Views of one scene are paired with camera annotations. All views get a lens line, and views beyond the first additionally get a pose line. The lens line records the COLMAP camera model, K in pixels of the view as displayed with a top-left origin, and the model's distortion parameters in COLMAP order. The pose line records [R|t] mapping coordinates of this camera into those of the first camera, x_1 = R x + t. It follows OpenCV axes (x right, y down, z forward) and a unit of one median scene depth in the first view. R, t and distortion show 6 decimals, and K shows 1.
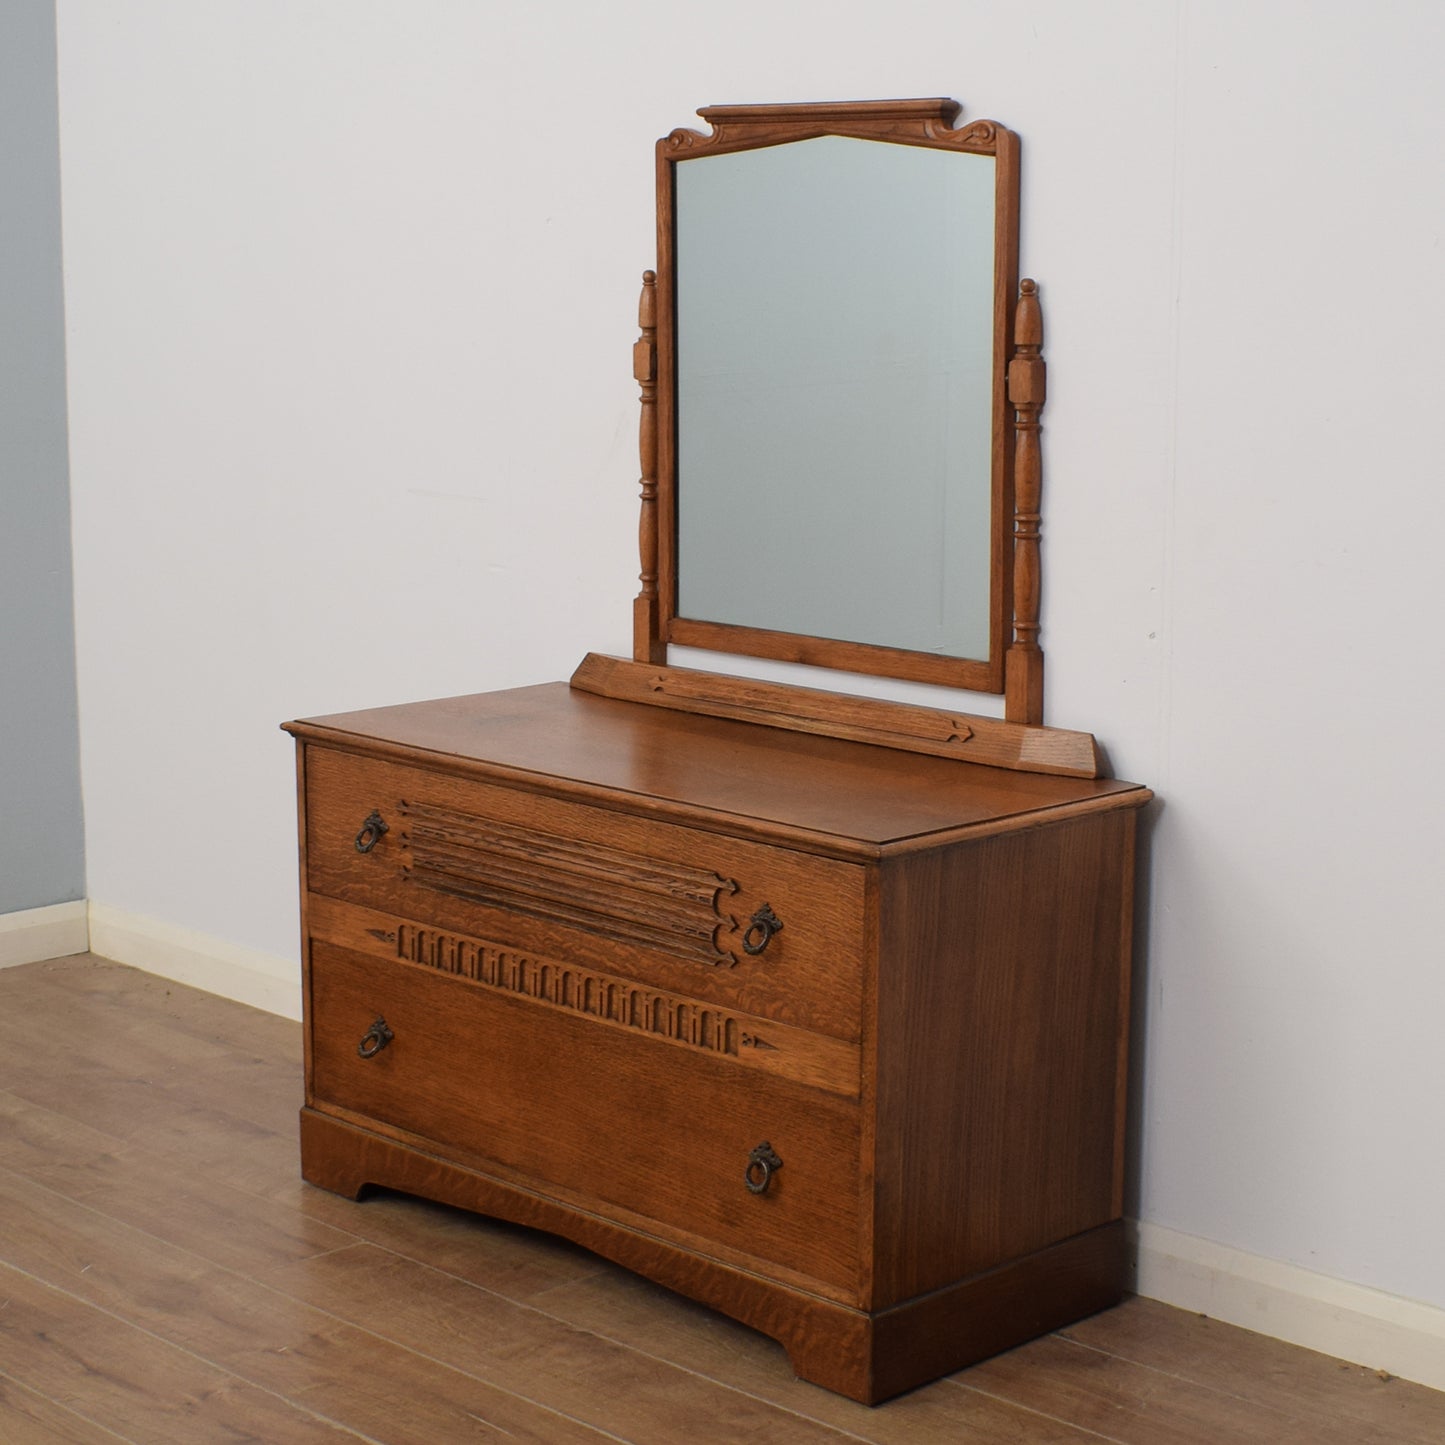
lens RADIAL K [[2864.0, 0, 762.1], [0, 2864.0, 724.8], [0, 0, 1]] dist [-0.060742, -0.142821]
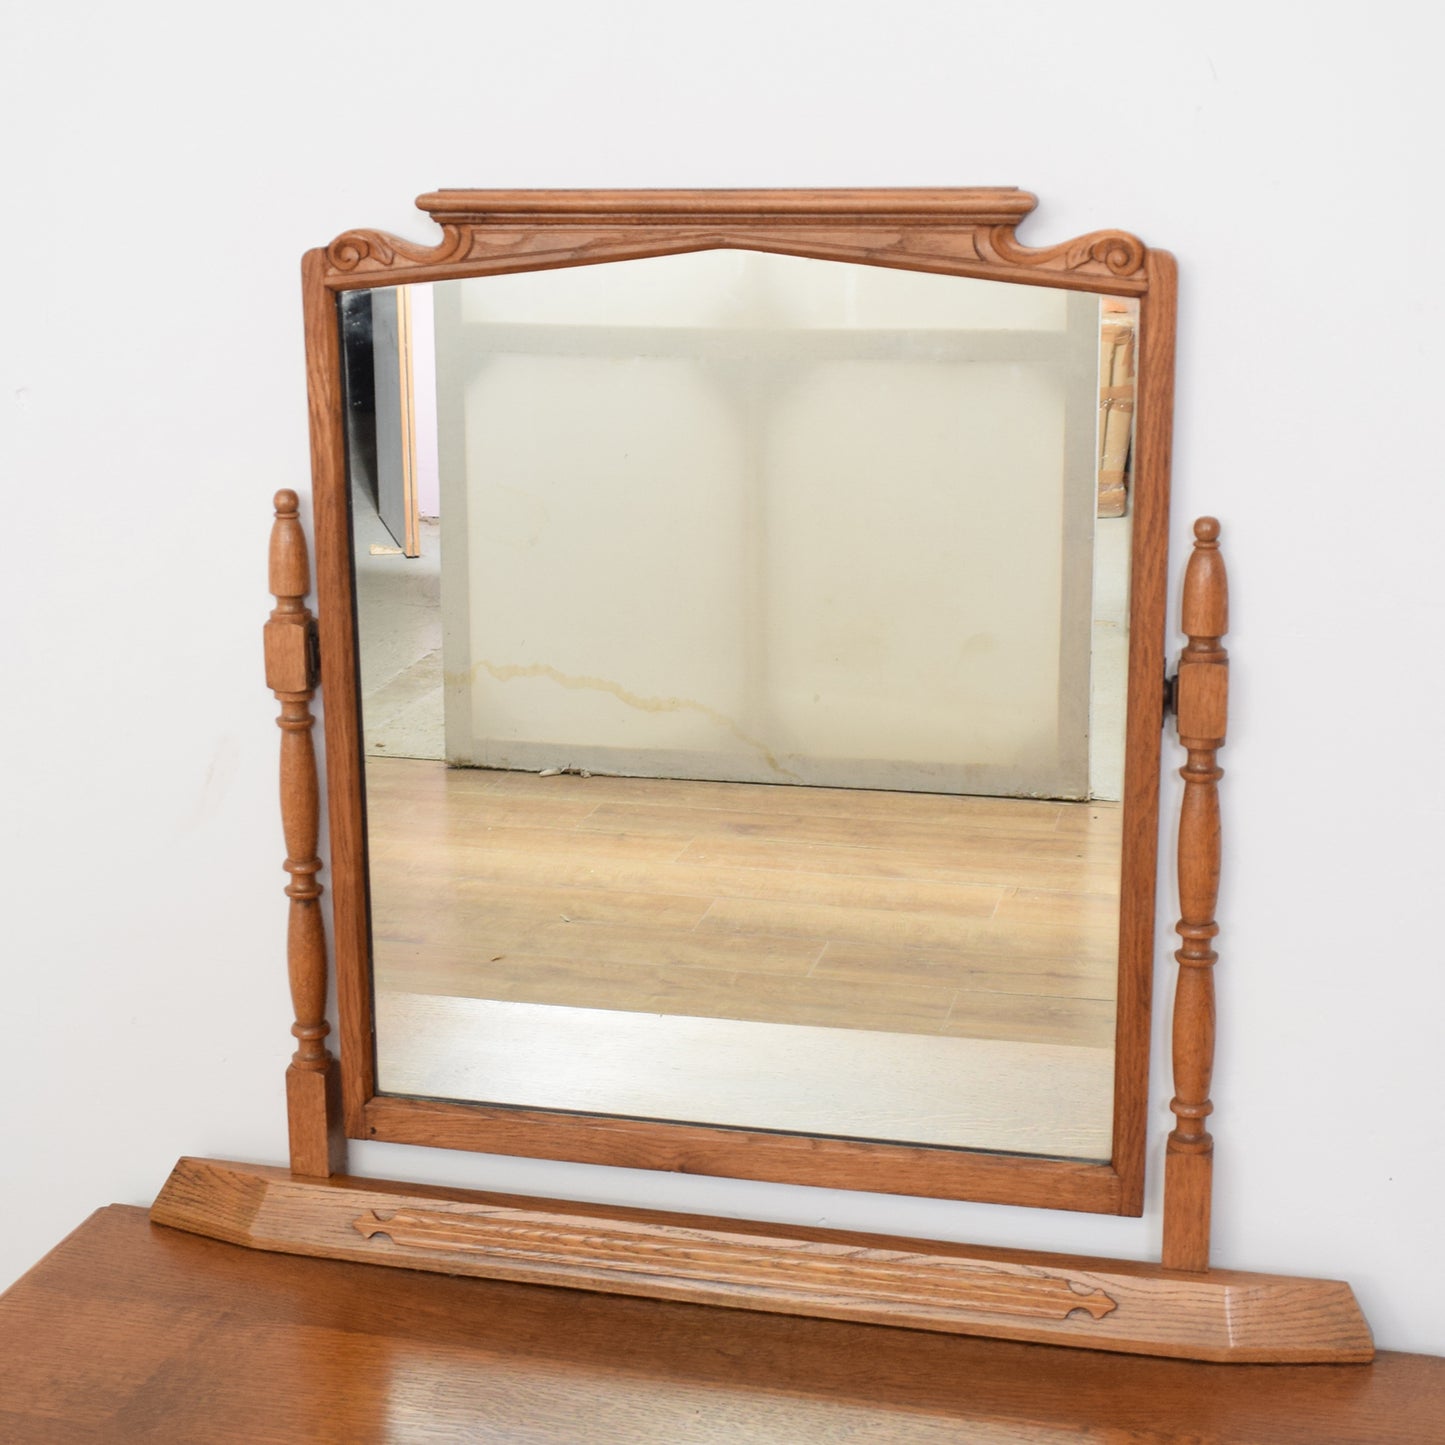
lens RADIAL K [[2306.7, 0, 721.7], [0, 2306.7, 670.5], [0, 0, 1]] dist [-0.088619, -0.004502]
pose [[0.861004, -0.119400, 0.494383, -0.211430], [0.097346, 0.992769, 0.070231, -0.166727], [-0.499194, -0.012343, 0.866402, 0.657971]]
